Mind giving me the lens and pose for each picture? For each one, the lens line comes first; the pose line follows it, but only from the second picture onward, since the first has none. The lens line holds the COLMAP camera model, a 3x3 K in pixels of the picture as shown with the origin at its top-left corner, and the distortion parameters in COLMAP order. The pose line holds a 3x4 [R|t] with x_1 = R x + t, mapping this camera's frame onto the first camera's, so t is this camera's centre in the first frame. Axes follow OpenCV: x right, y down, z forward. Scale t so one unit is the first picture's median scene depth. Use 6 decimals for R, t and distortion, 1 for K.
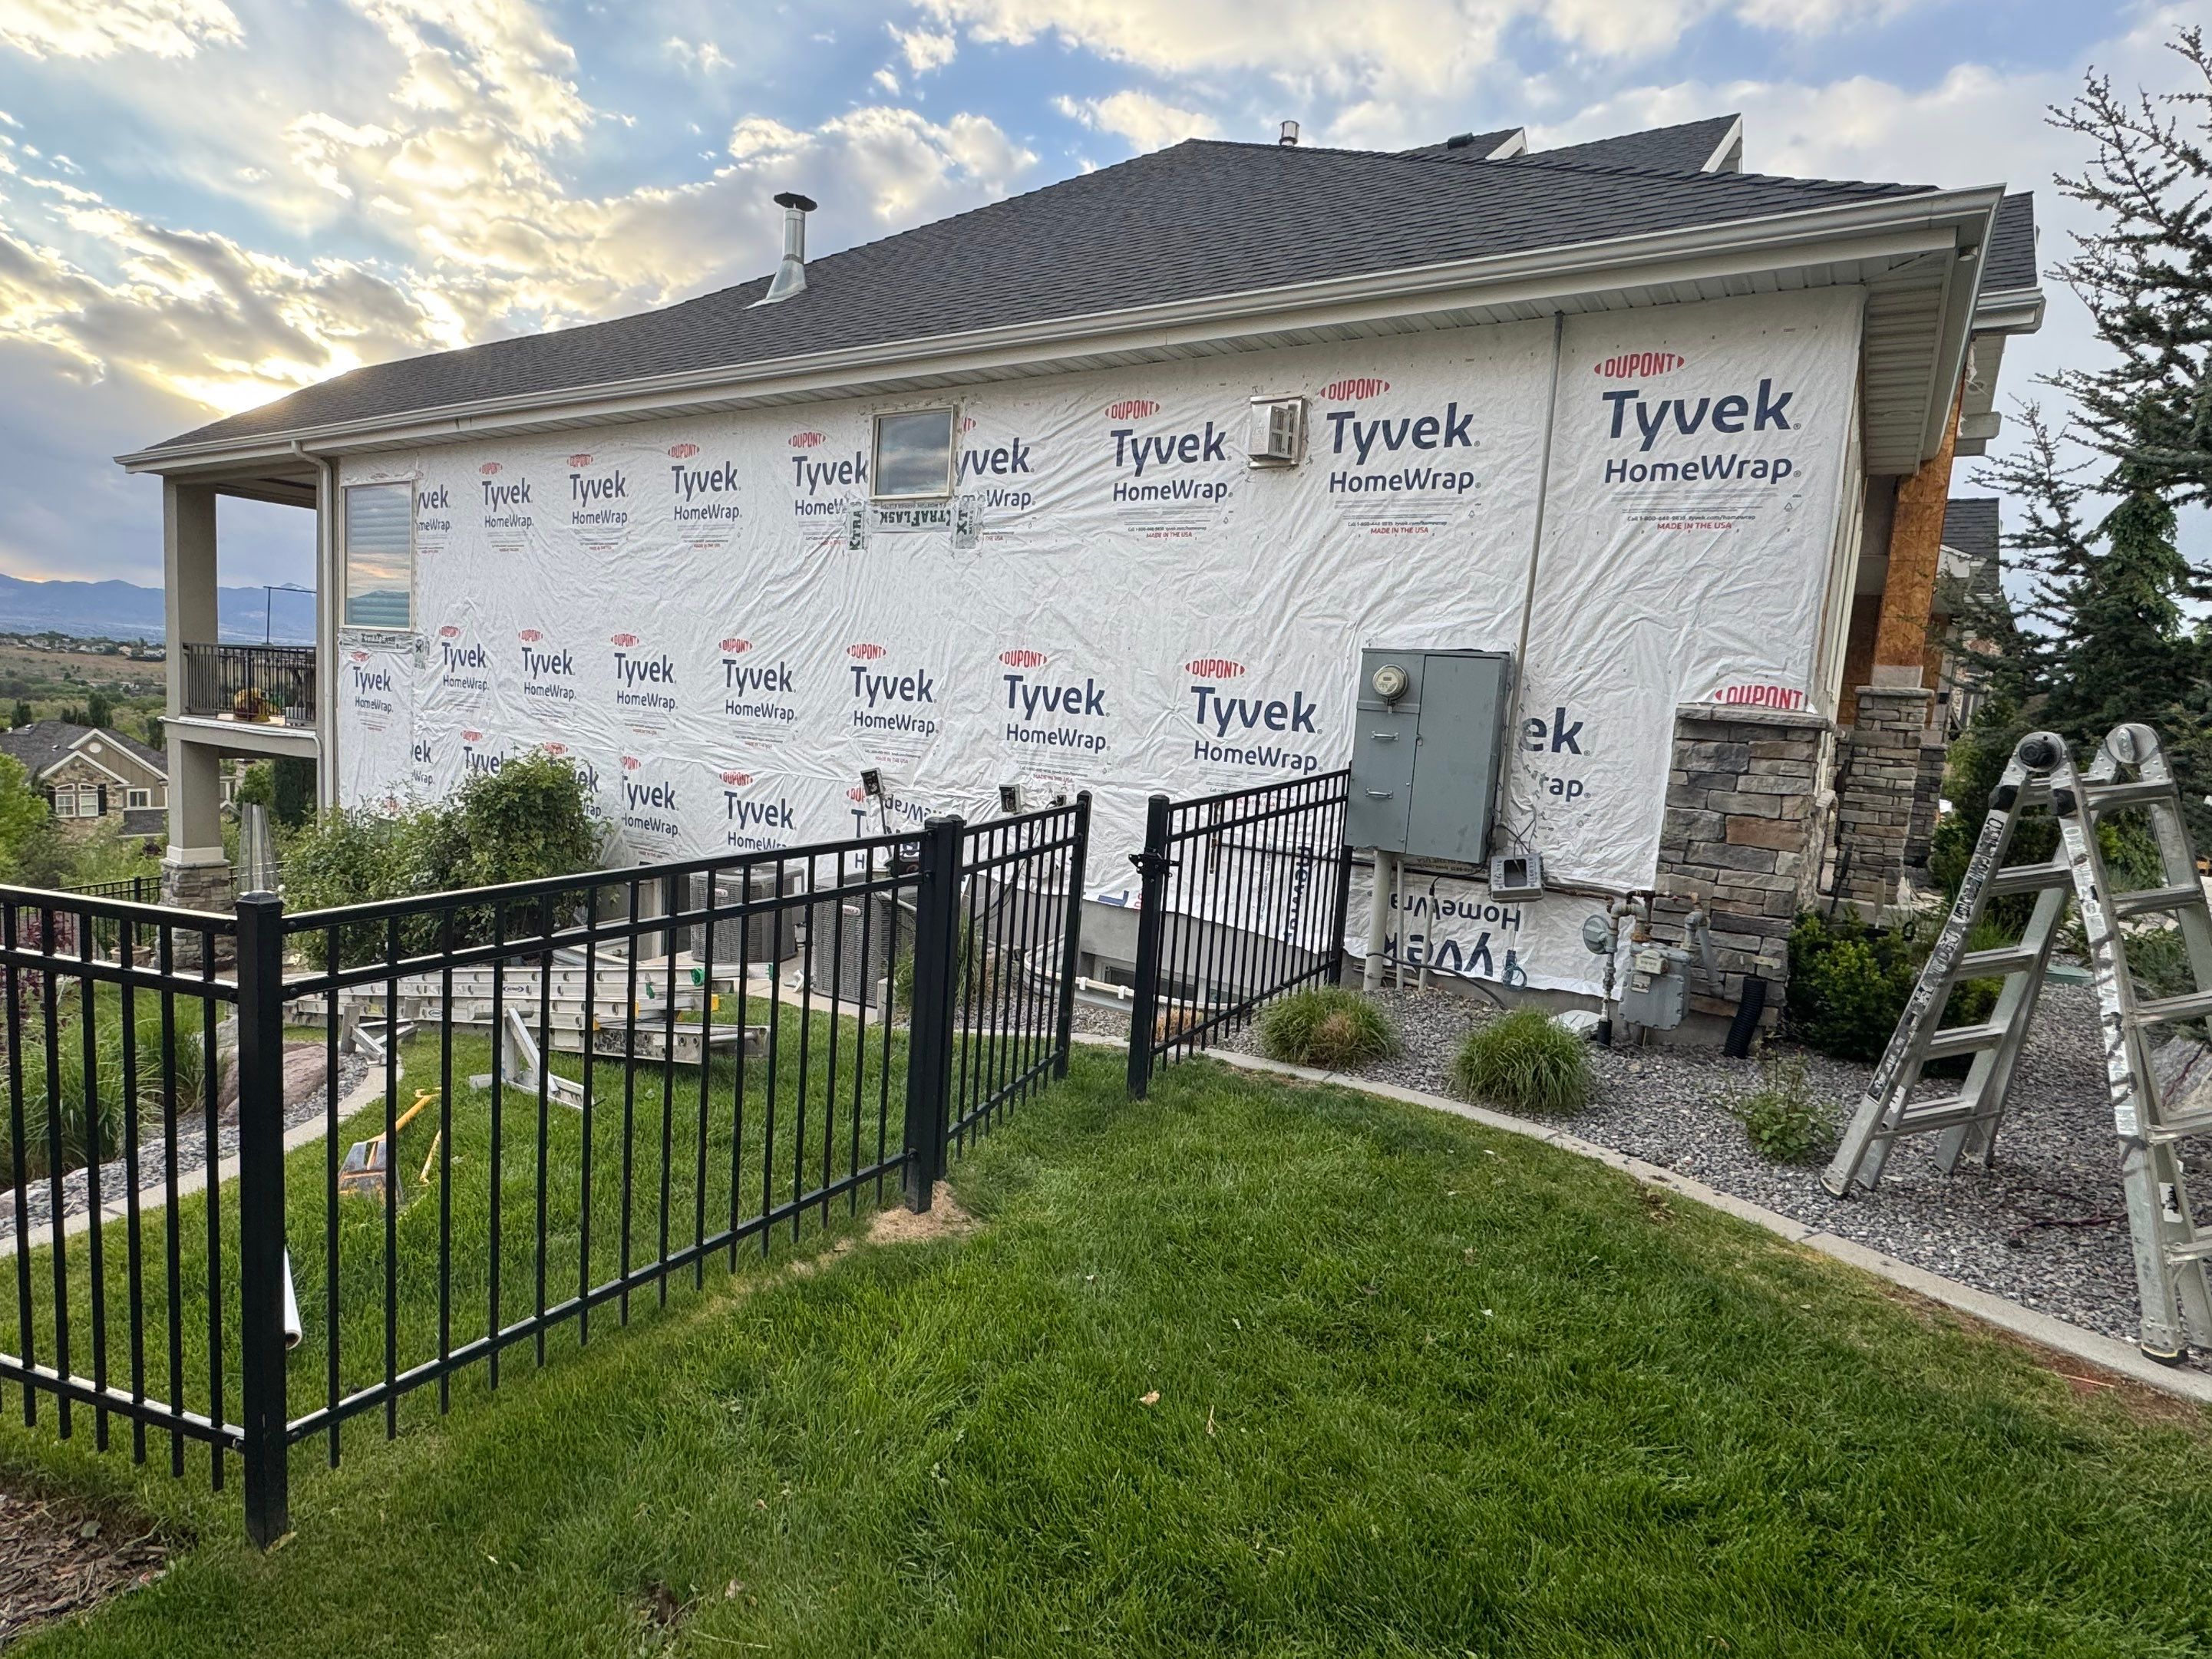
lens RADIAL K [[1178.9, 0, 1106.0], [0, 1178.9, 829.5], [0, 0, 1]] dist [-0.002567, -0.001188]
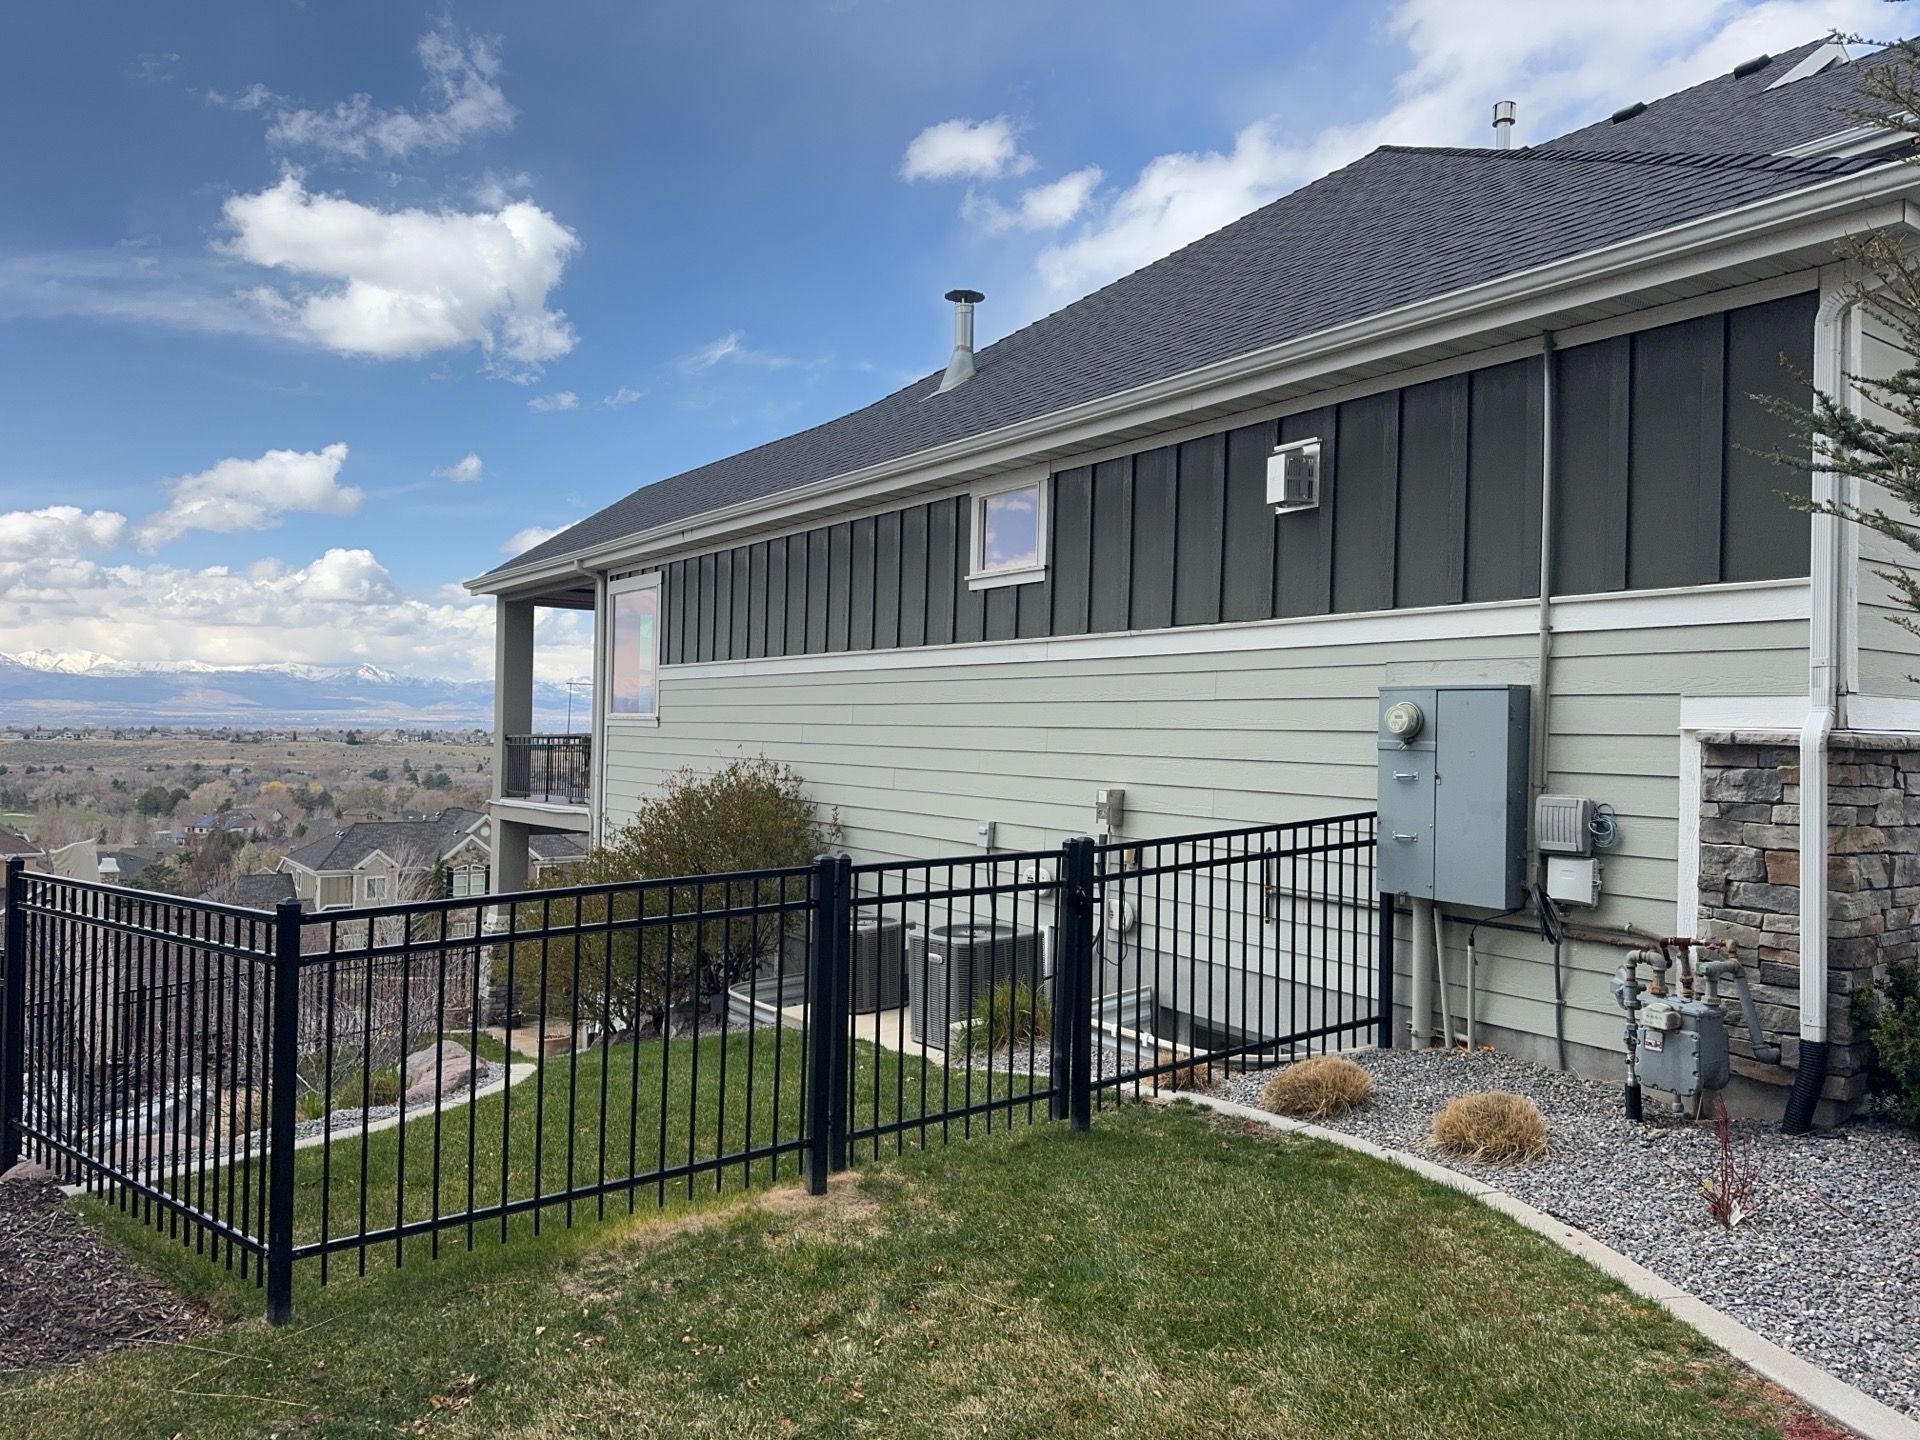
lens RADIAL K [[1360.8, 0, 960.0], [0, 1360.8, 720.0], [0, 0, 1]] dist [0.088889, -0.113128]
pose [[0.925405, -0.054536, -0.375035, 0.330690], [0.003650, 0.990829, -0.135073, 0.025993], [0.378962, 0.123629, 0.917117, -0.169897]]
